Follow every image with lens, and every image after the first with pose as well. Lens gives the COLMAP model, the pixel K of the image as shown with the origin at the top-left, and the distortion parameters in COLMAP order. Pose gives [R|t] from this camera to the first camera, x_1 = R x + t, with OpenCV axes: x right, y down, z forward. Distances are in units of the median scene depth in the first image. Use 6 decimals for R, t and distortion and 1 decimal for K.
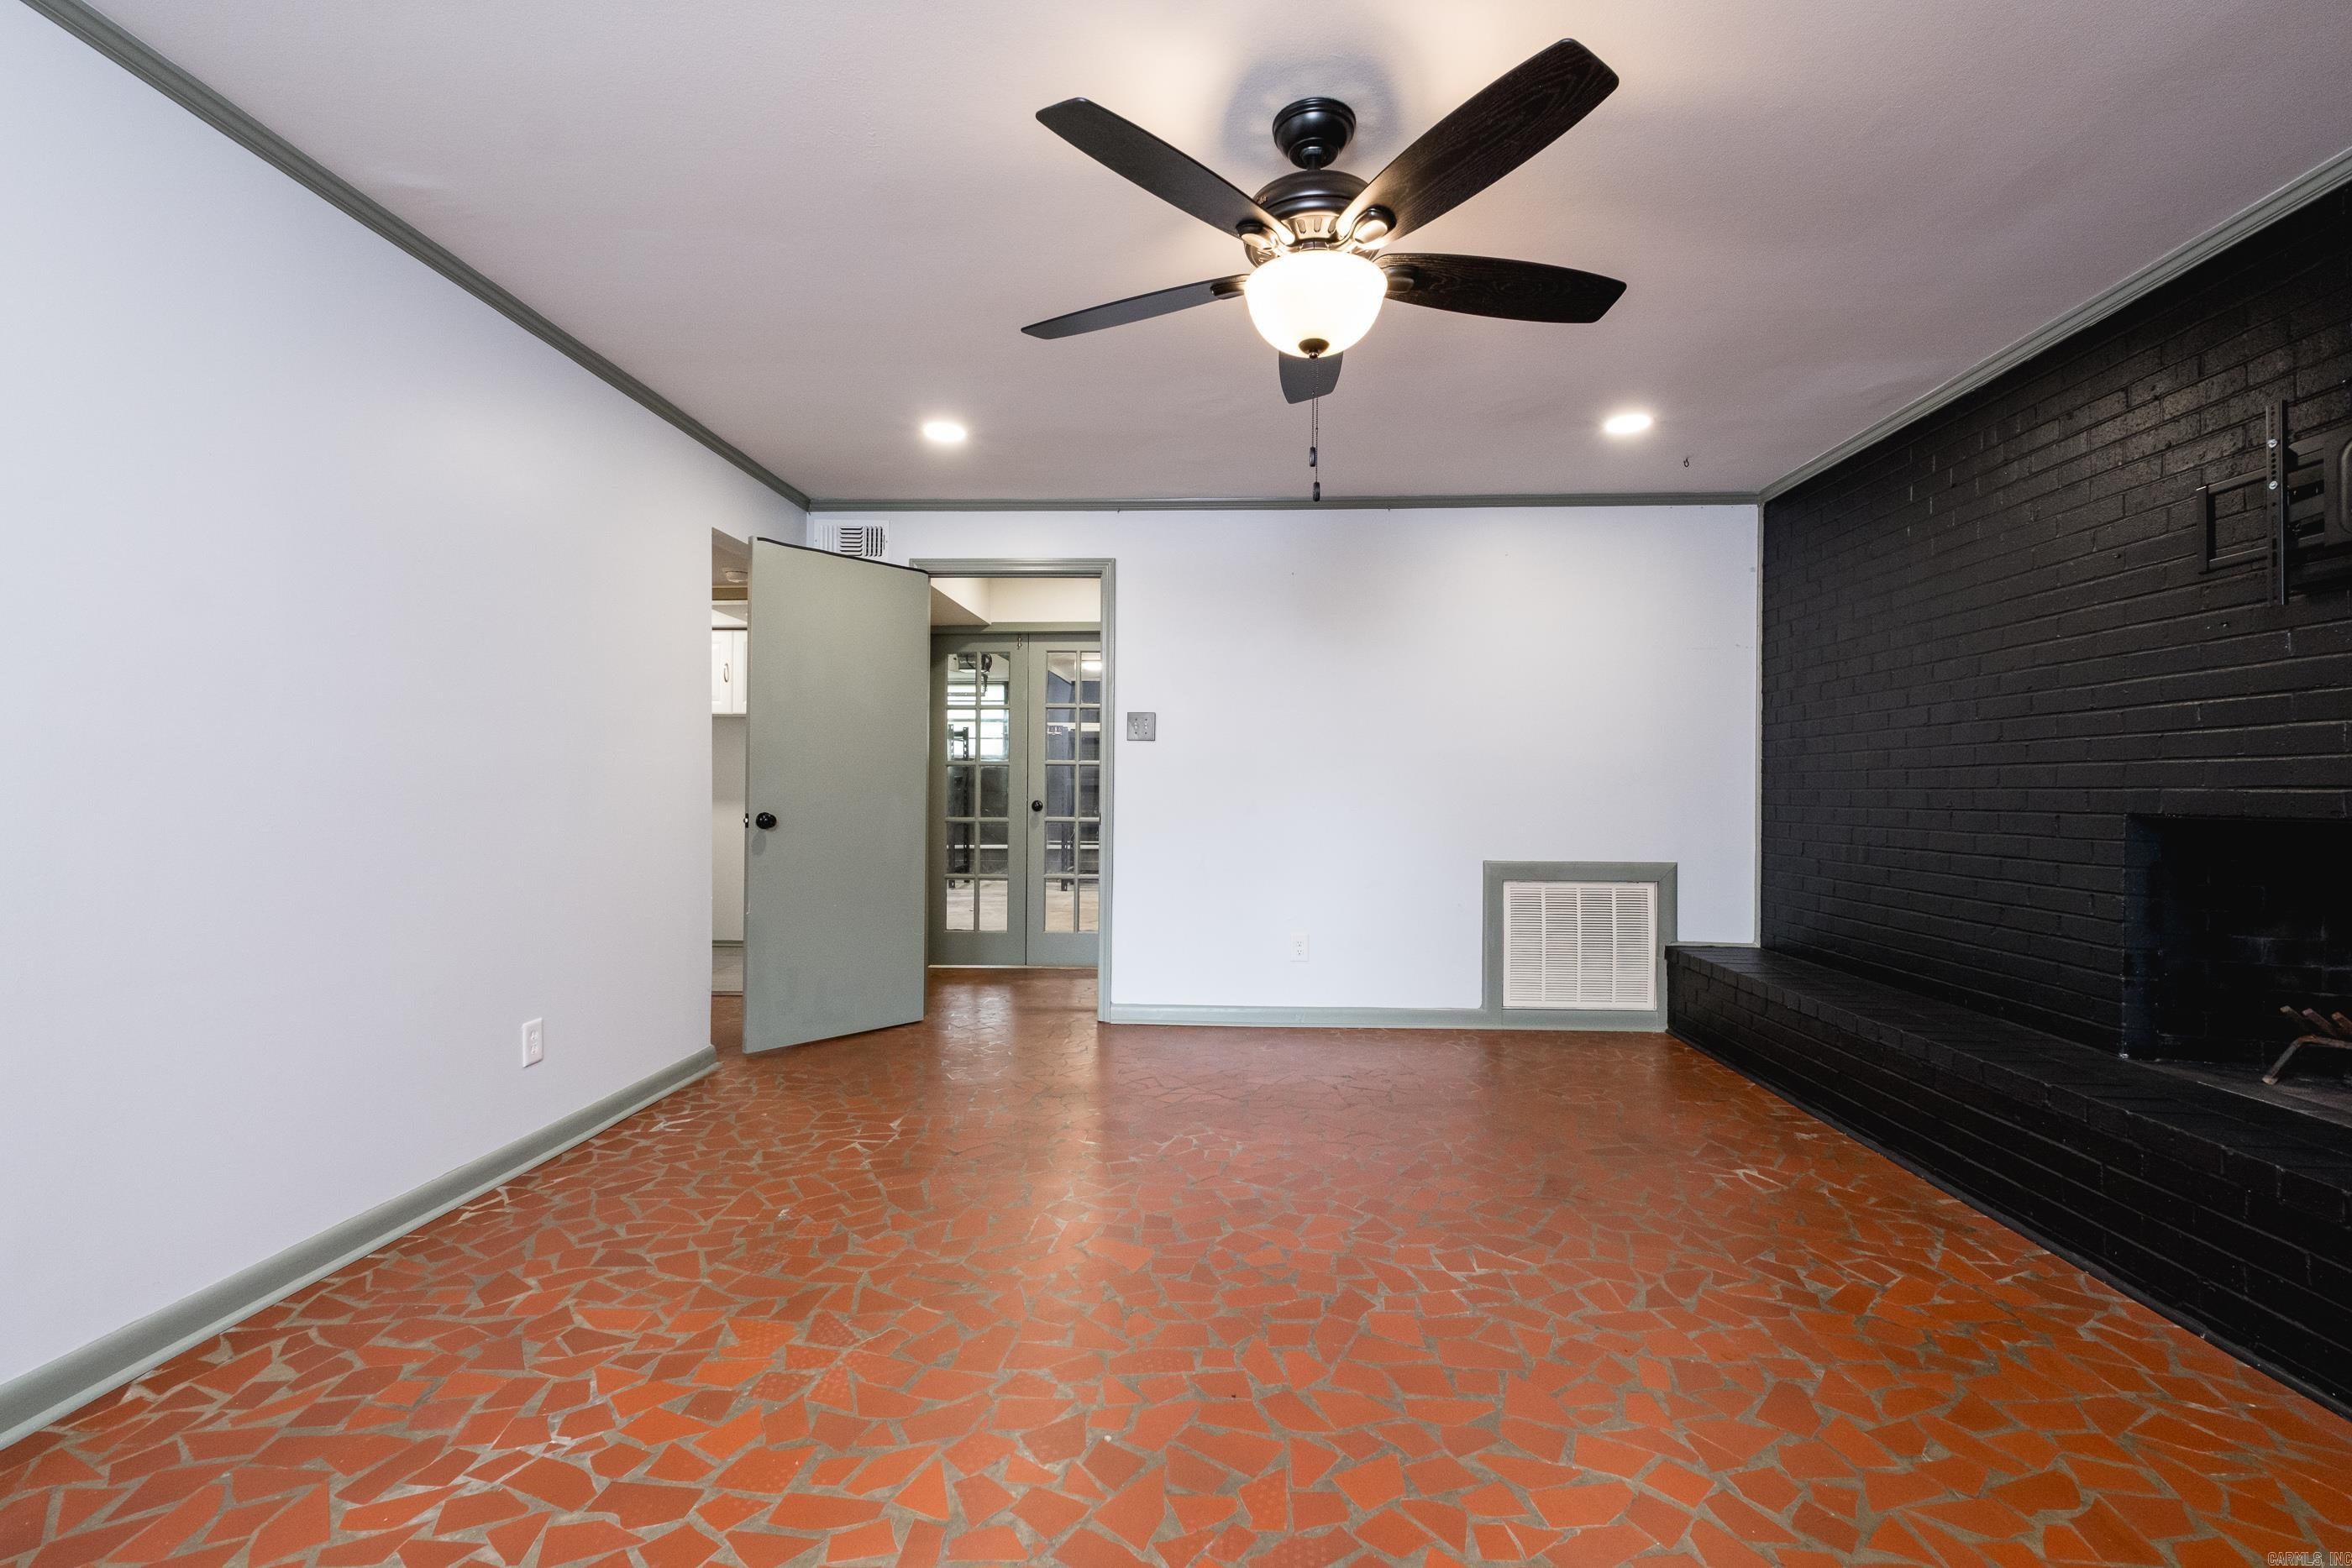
lens RADIAL K [[1008.5, 0, 1184.8], [0, 1008.5, 784.0], [0, 0, 1]] dist [0.001392, -0.000839]
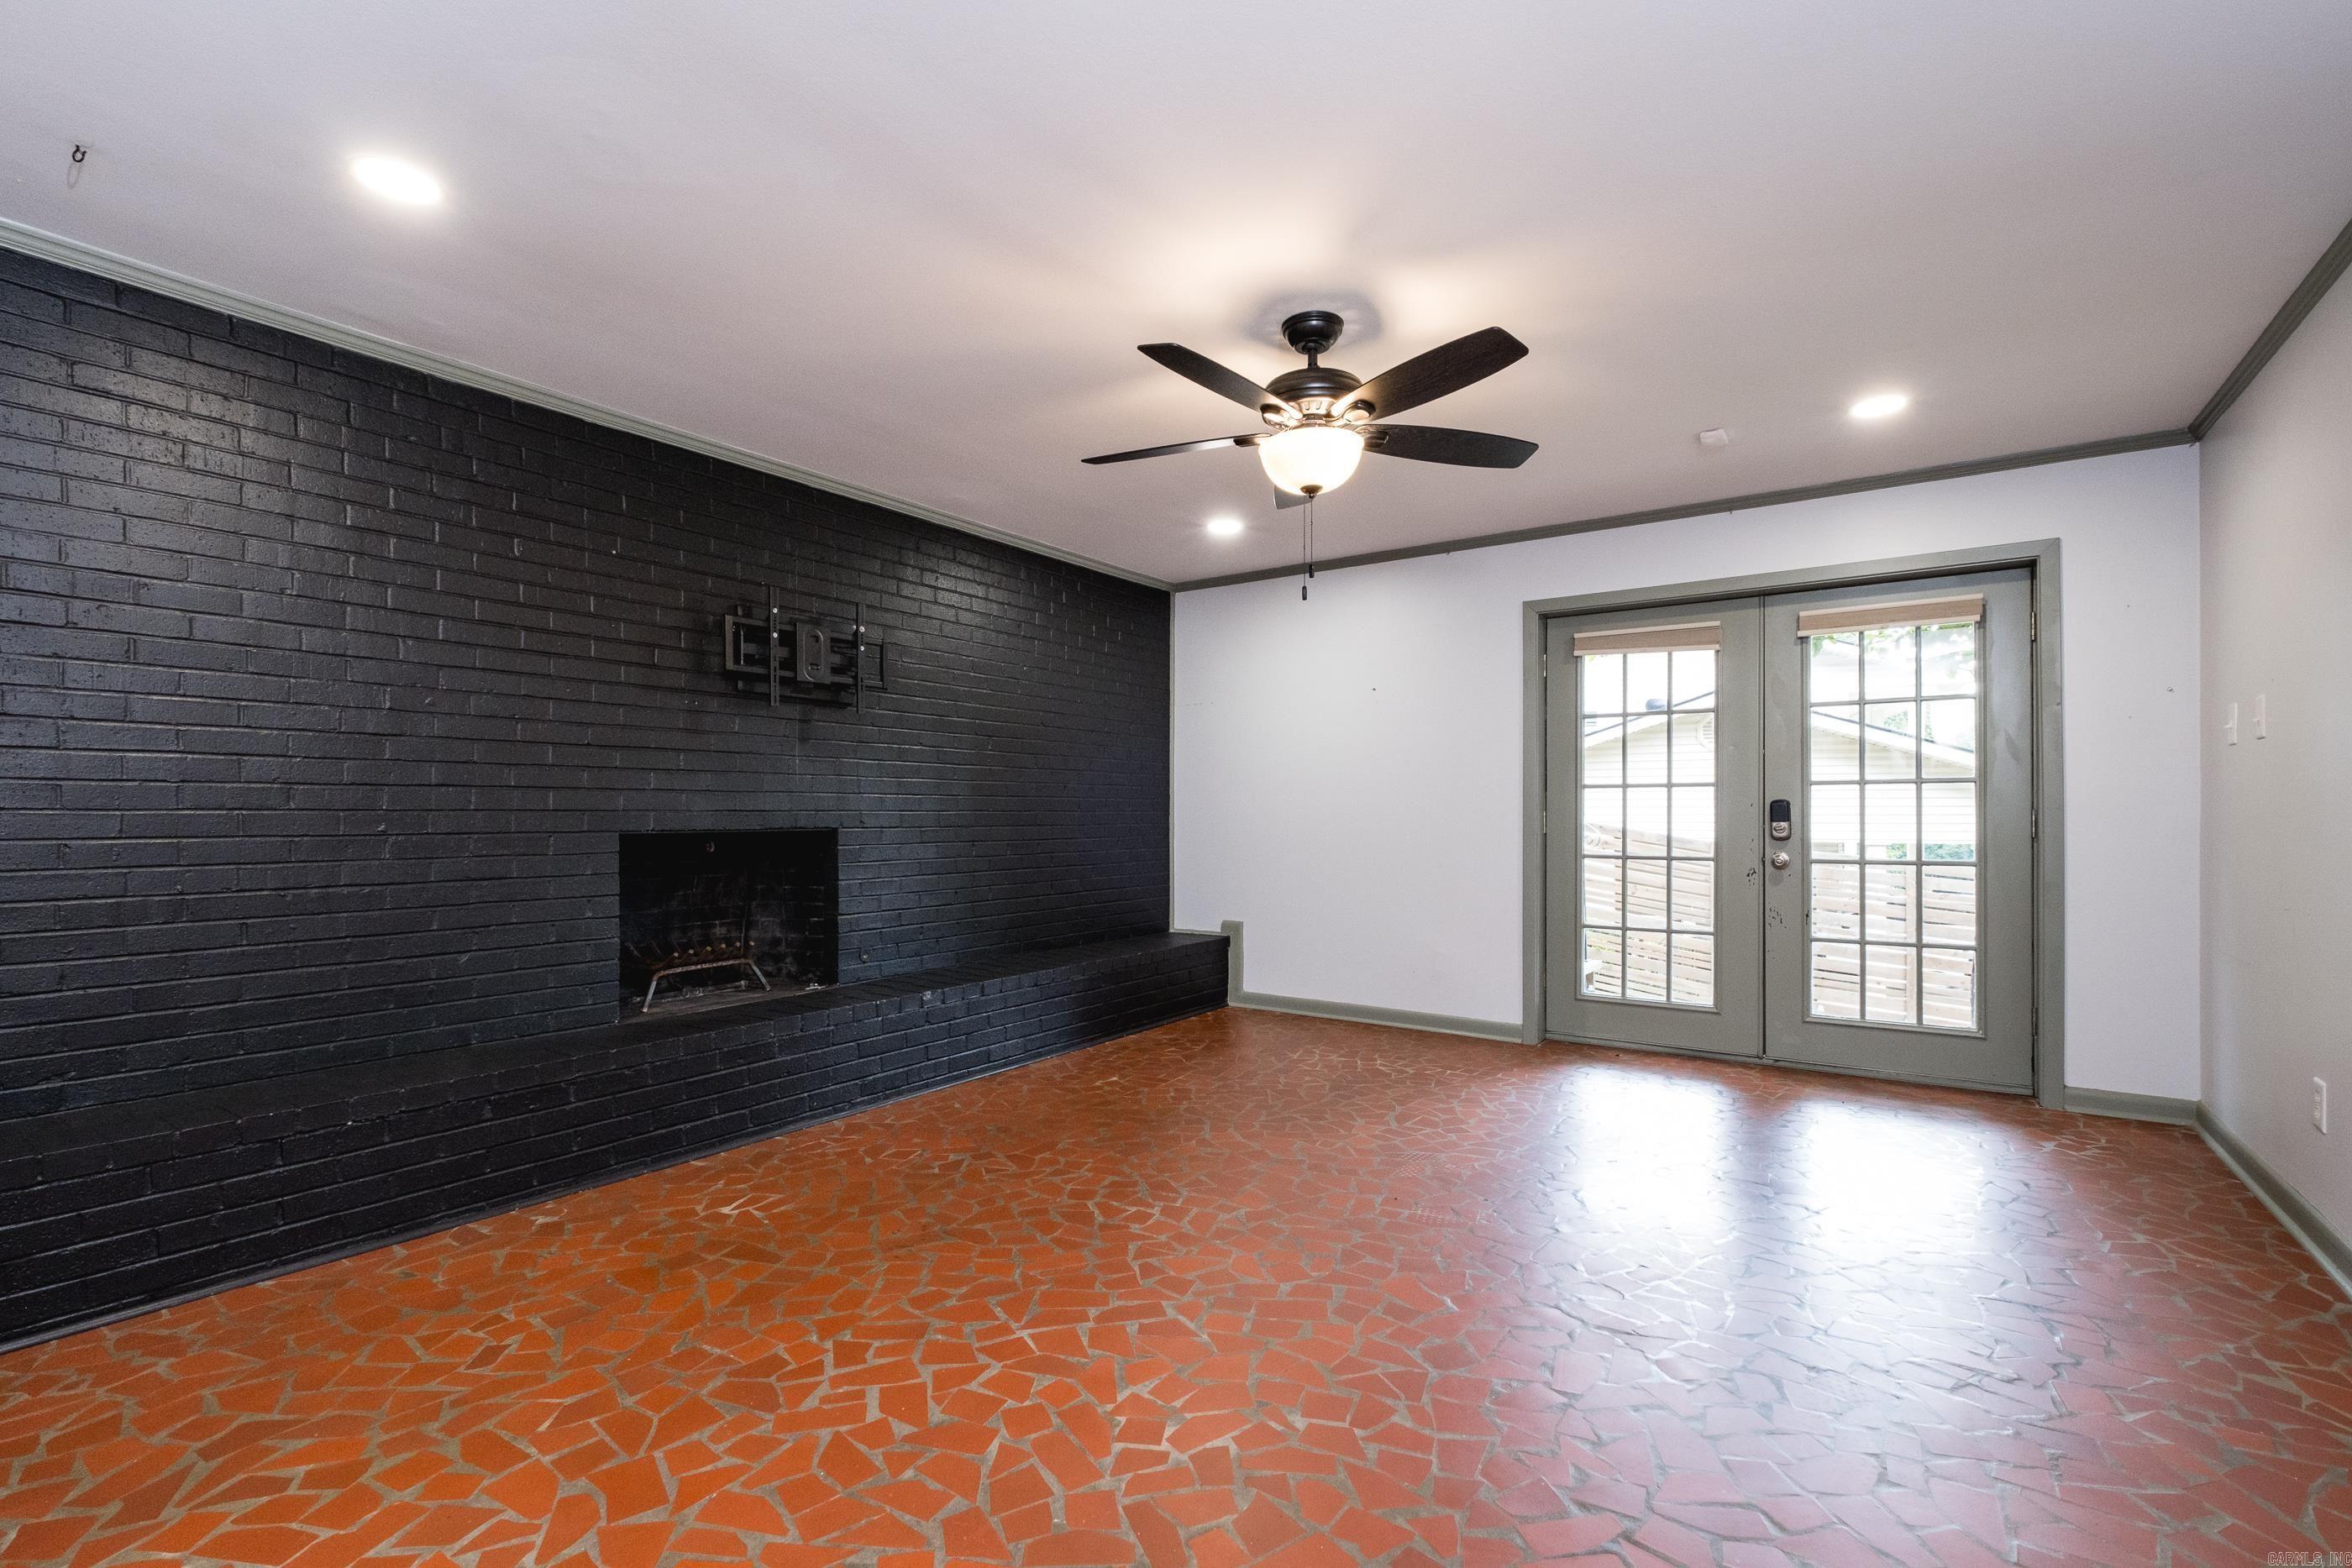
lens RADIAL K [[1008.5, 0, 1184.8], [0, 1008.5, 784.0], [0, 0, 1]] dist [0.001392, -0.000839]
pose [[-0.849819, 0.011300, 0.526954, -0.372194], [-0.007492, 0.999410, -0.033514, 0.008909], [-0.527022, -0.032428, -0.849233, 1.843579]]
